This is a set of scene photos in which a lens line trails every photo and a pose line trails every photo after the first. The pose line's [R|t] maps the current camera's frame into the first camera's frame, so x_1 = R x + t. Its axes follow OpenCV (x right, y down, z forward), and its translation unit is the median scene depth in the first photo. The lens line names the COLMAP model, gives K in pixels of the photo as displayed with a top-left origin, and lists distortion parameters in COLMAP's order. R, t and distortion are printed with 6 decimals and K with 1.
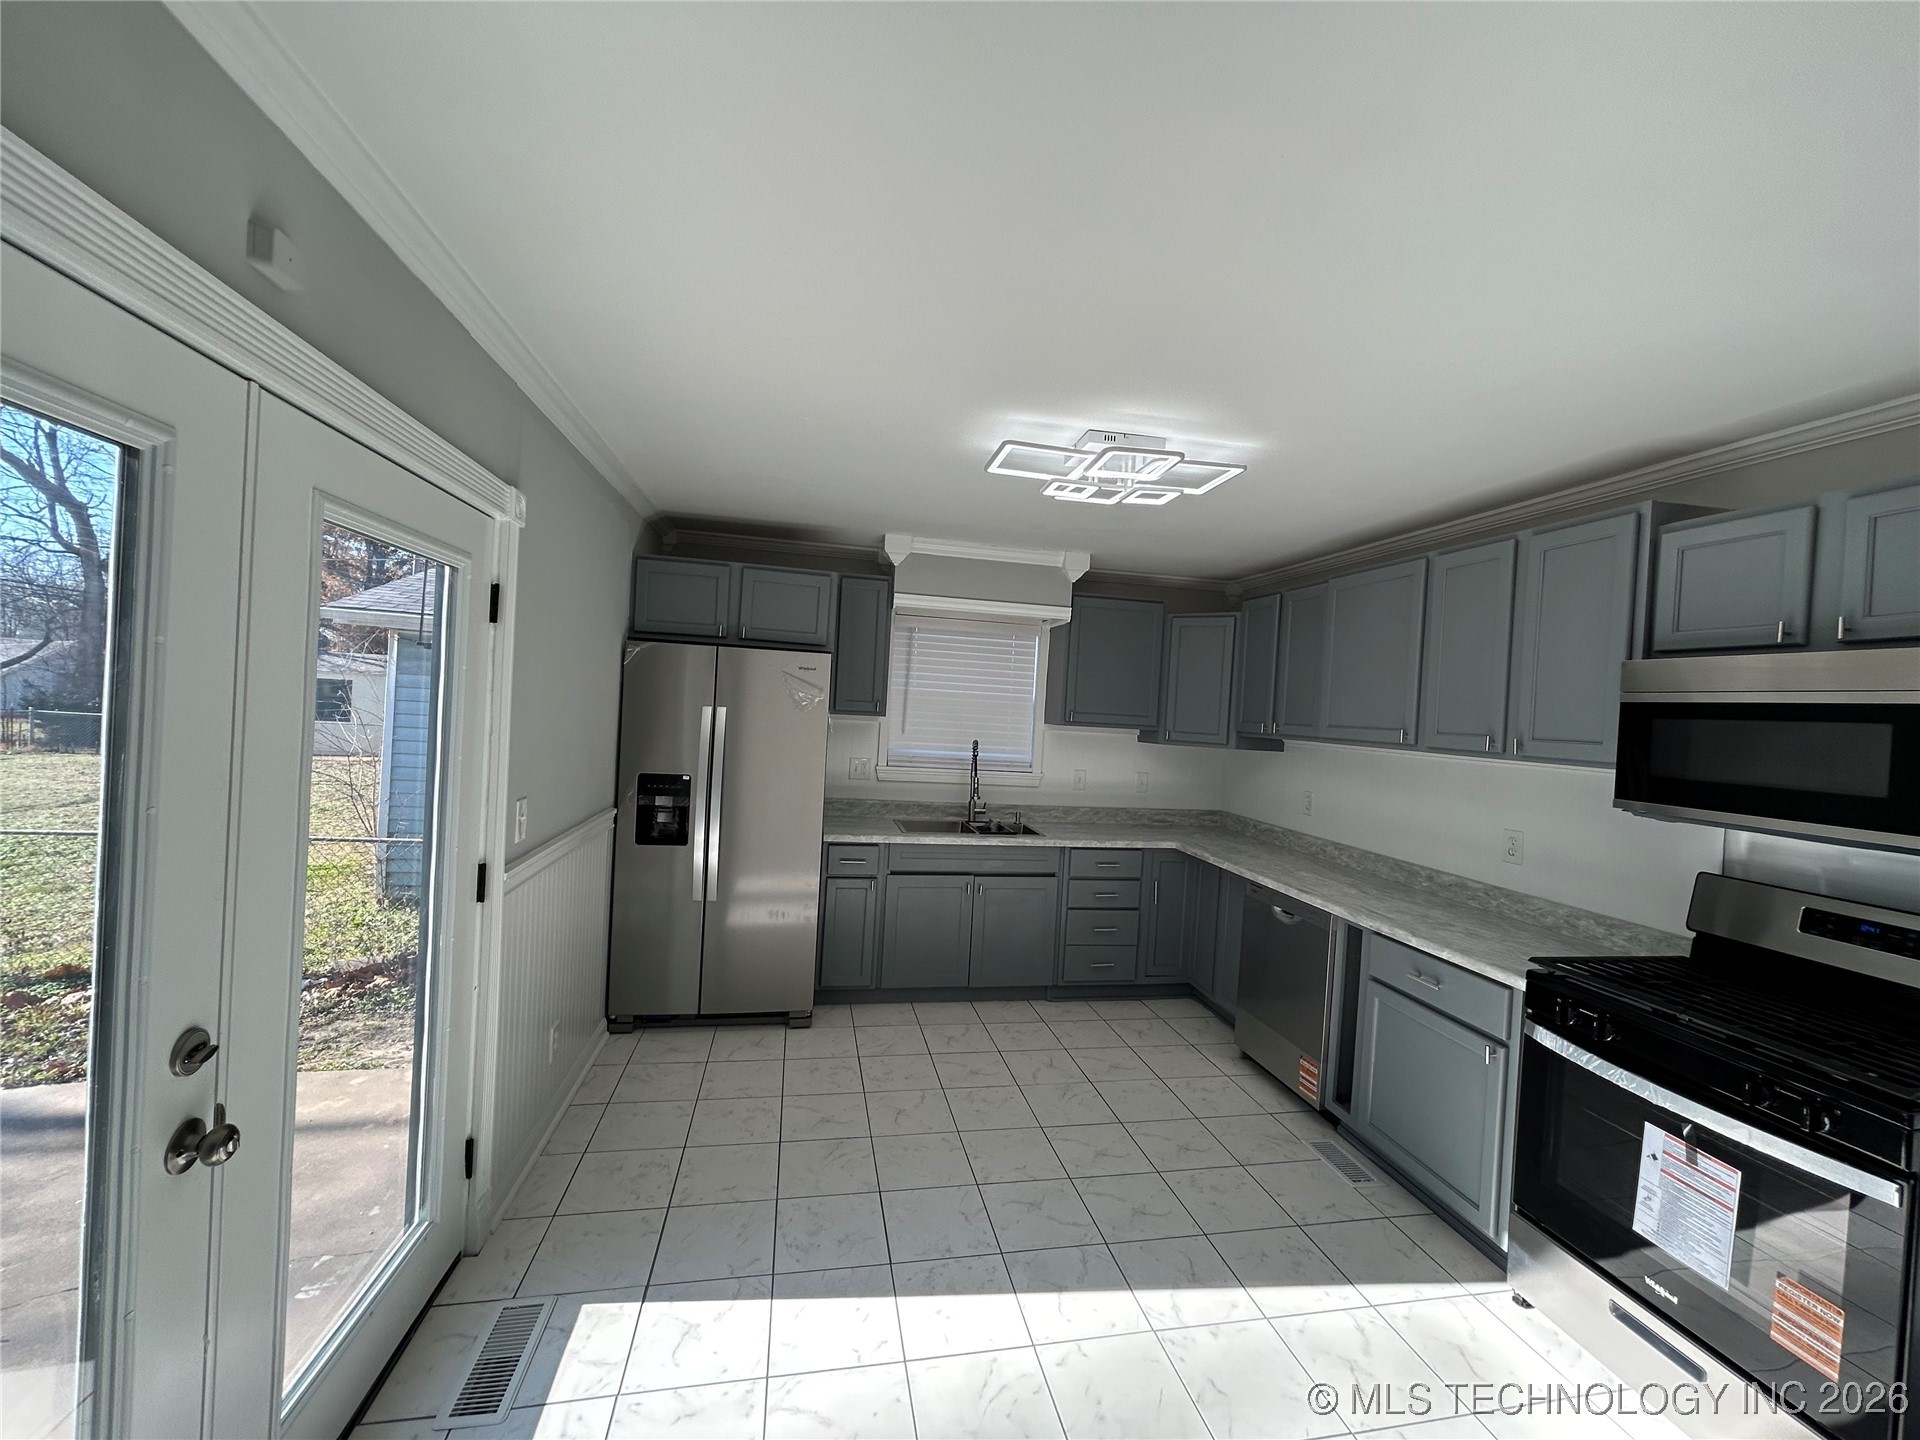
lens RADIAL K [[769.7, 0, 962.1], [0, 769.7, 720.7], [0, 0, 1]] dist [-0.001224, 0.000034]
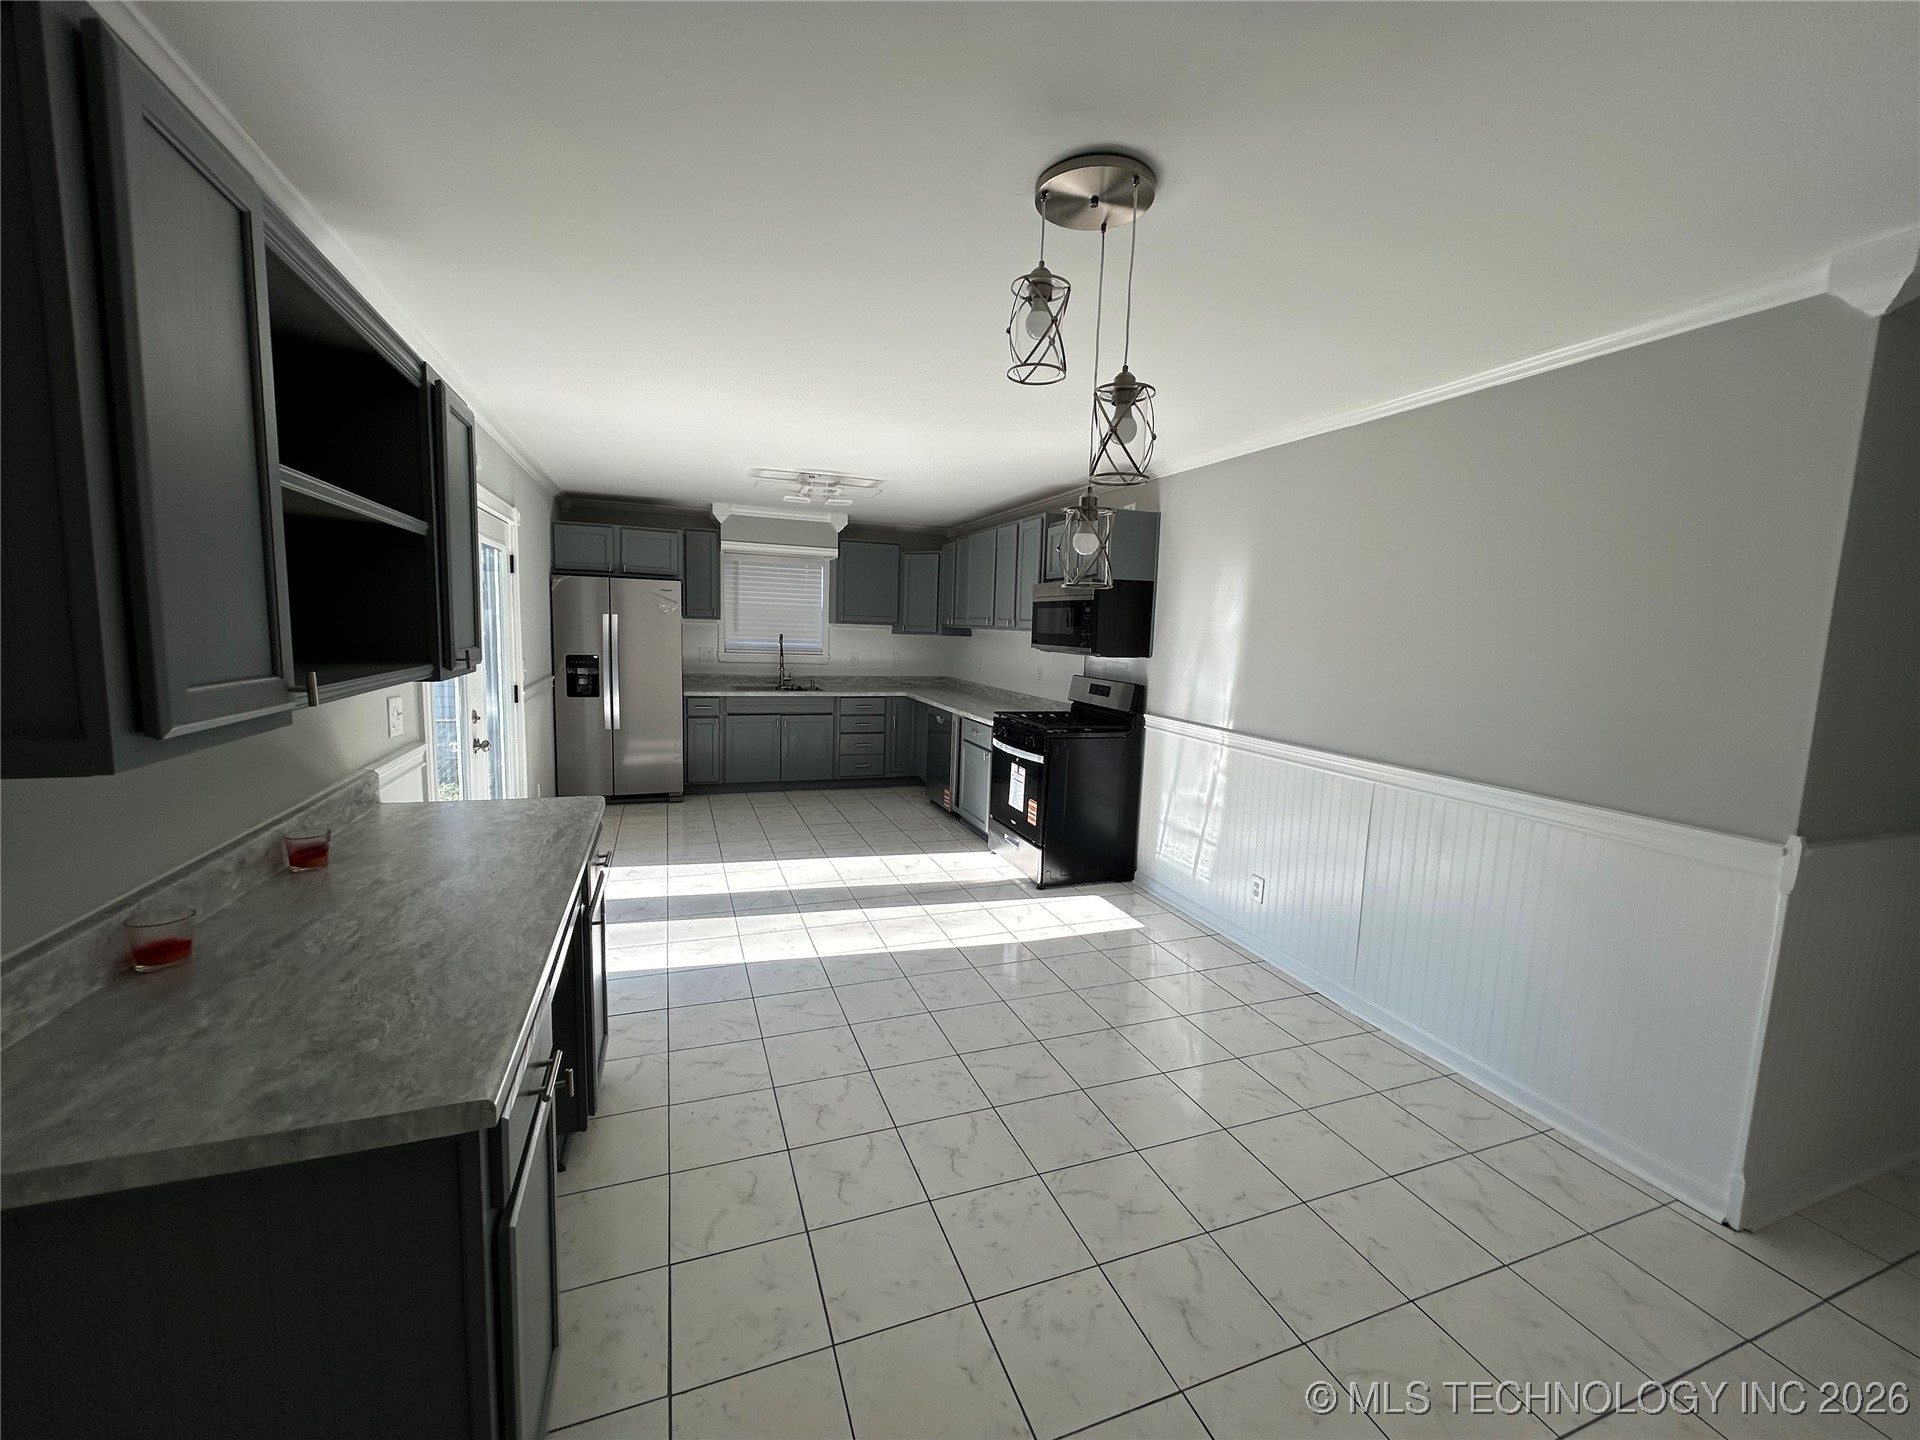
lens RADIAL K [[769.7, 0, 962.1], [0, 769.7, 720.7], [0, 0, 1]] dist [-0.001224, 0.000034]
pose [[0.987067, -0.041211, 0.154921, 0.143476], [0.023604, 0.993221, 0.113820, 0.034007], [-0.158561, -0.108691, 0.981348, -0.684497]]
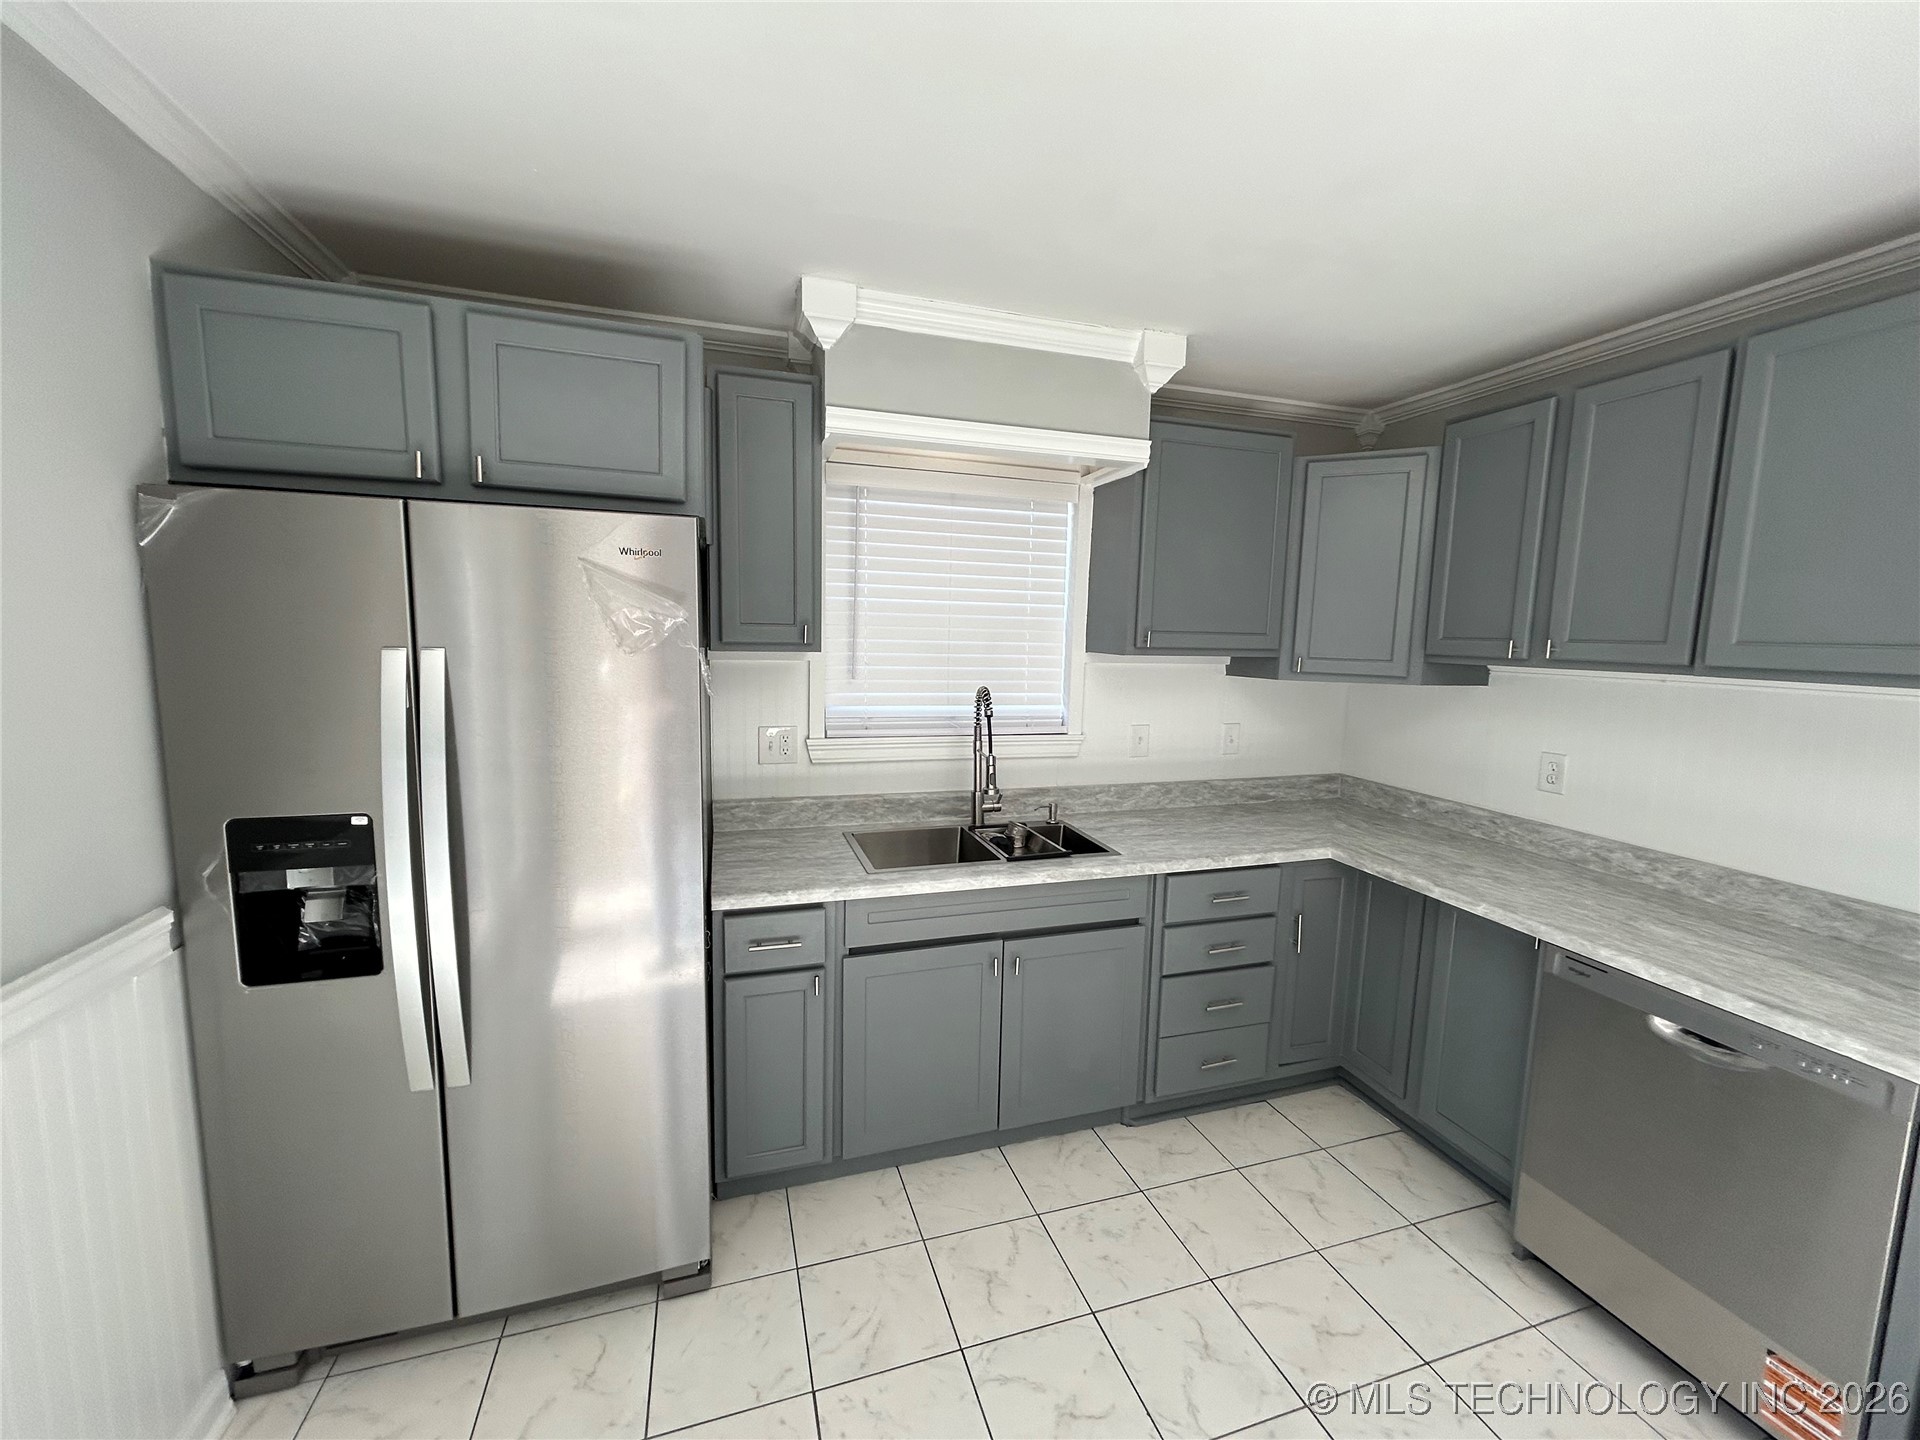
lens RADIAL K [[769.7, 0, 962.1], [0, 769.7, 720.7], [0, 0, 1]] dist [-0.001224, 0.000034]
pose [[0.993683, -0.045277, 0.102682, -0.061604], [0.034296, 0.993743, 0.106296, -0.011687], [-0.106852, -0.102103, 0.989018, 0.475920]]
